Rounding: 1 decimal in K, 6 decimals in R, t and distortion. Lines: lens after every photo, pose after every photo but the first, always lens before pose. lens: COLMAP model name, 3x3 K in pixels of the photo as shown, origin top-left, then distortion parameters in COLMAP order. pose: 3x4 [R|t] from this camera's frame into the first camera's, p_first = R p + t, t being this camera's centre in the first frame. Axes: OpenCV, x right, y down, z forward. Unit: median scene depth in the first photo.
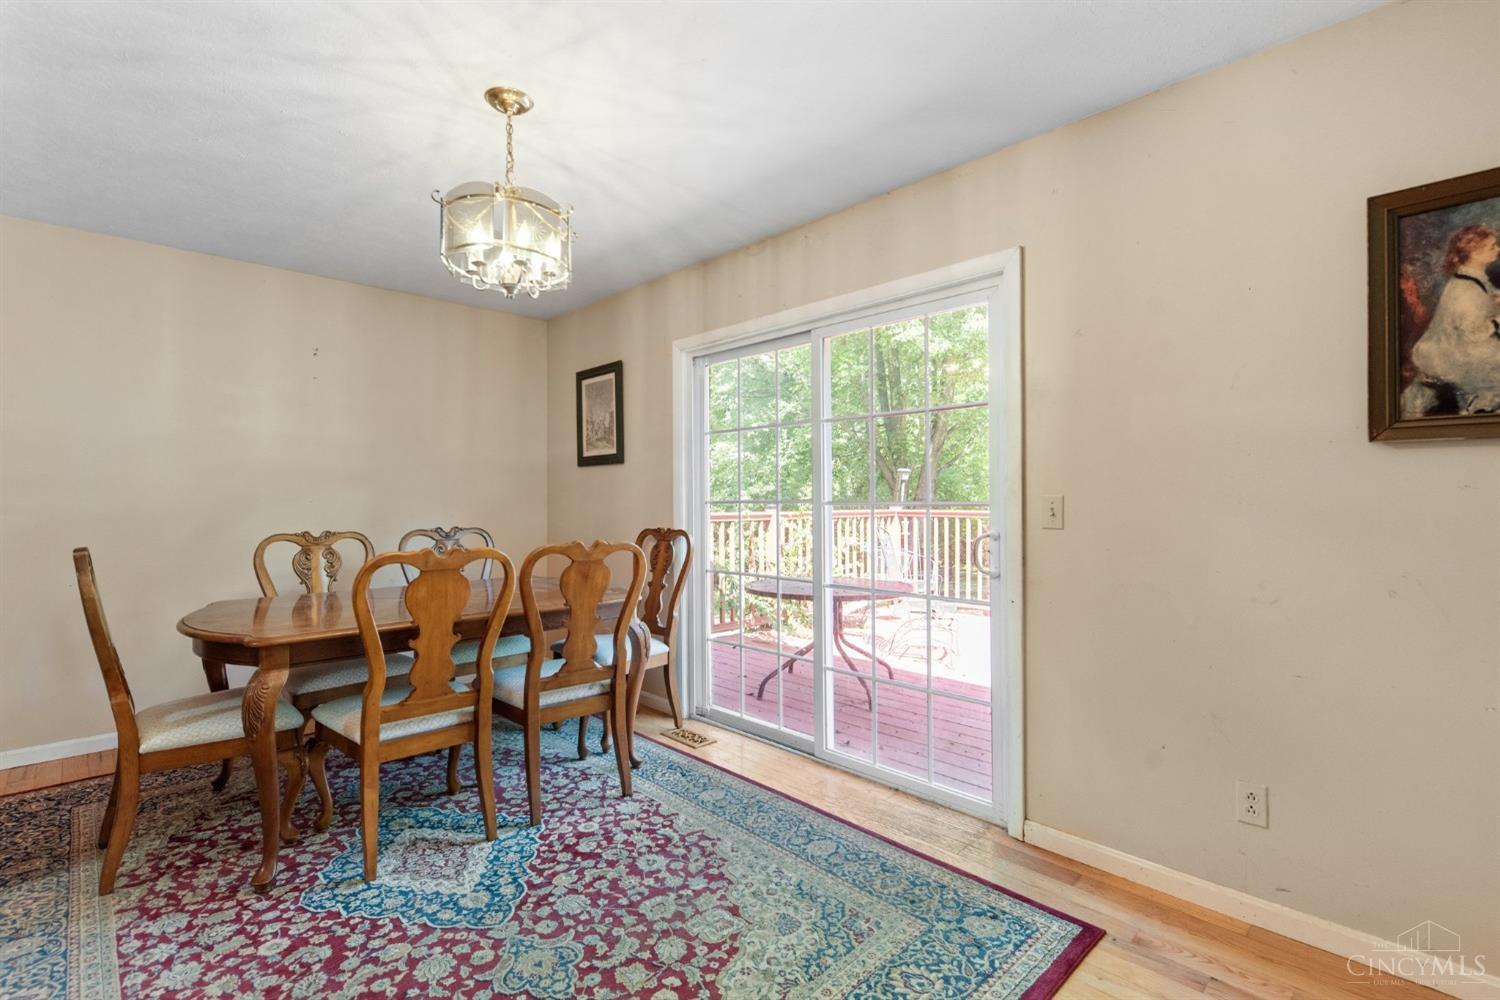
lens RADIAL K [[686.0, 0, 749.3], [0, 686.0, 492.7], [0, 0, 1]] dist [0.008993, -0.004810]
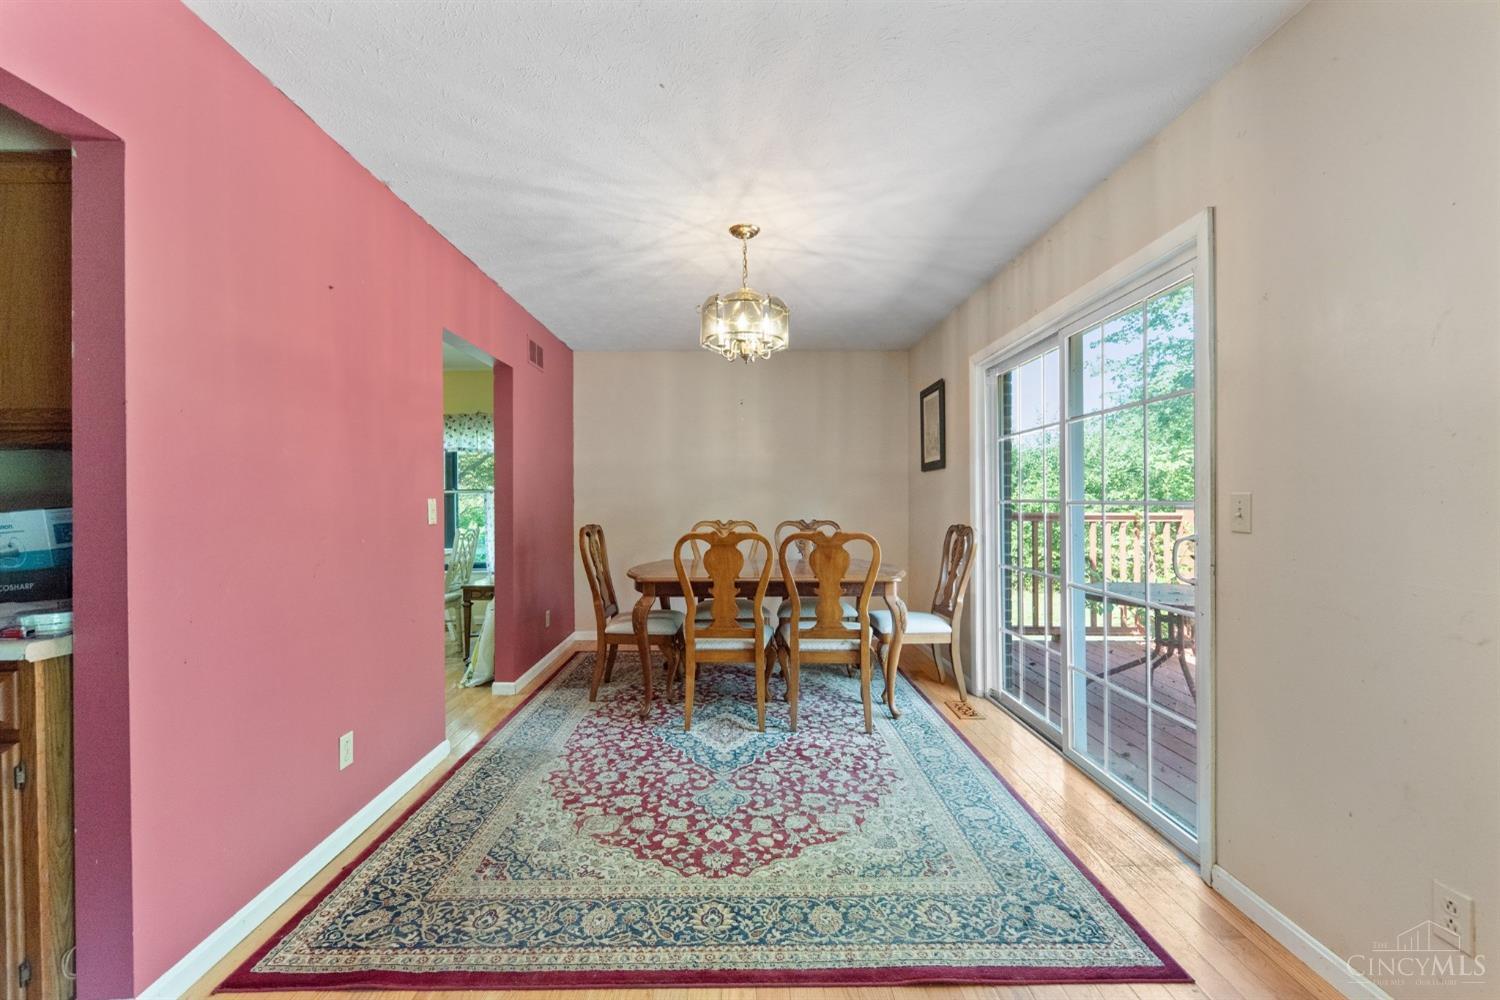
lens RADIAL K [[629.1, 0, 744.7], [0, 629.1, 502.1], [0, 0, 1]] dist [0.006095, -0.003372]
pose [[0.722007, 0.000474, -0.691885, 0.580290], [0.009320, 0.999902, 0.010411, 0.000820], [0.691822, -0.013965, 0.721933, 0.012769]]
